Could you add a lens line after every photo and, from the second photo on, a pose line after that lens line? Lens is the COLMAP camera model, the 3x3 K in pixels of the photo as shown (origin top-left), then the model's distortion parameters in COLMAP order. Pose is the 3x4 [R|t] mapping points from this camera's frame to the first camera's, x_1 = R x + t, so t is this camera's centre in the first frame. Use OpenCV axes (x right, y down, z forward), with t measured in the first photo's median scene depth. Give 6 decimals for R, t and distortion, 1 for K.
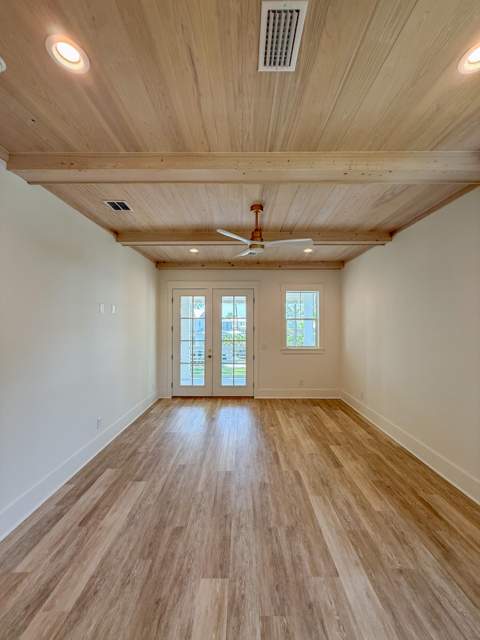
lens RADIAL K [[258.7, 0, 239.9], [0, 258.7, 319.4], [0, 0, 1]] dist [0.000860, 0.000491]
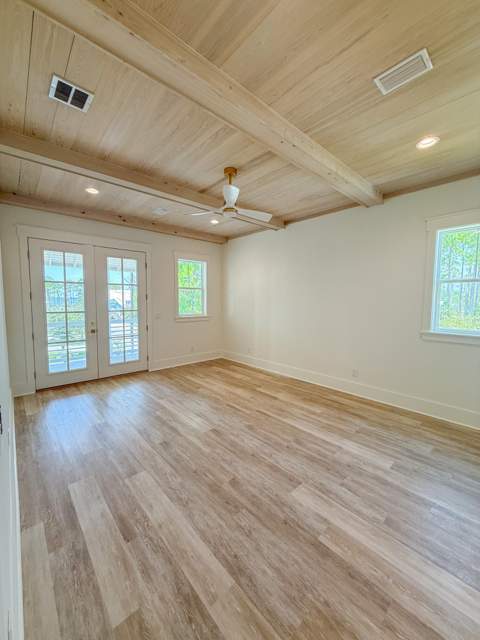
lens RADIAL K [[258.7, 0, 241.6], [0, 258.7, 320.8], [0, 0, 1]] dist [0.000860, 0.000491]
pose [[0.731776, -0.053344, 0.679454, -0.651350], [-0.014818, 0.995451, 0.094113, 0.056938], [-0.681384, -0.078938, 0.727657, 0.205620]]
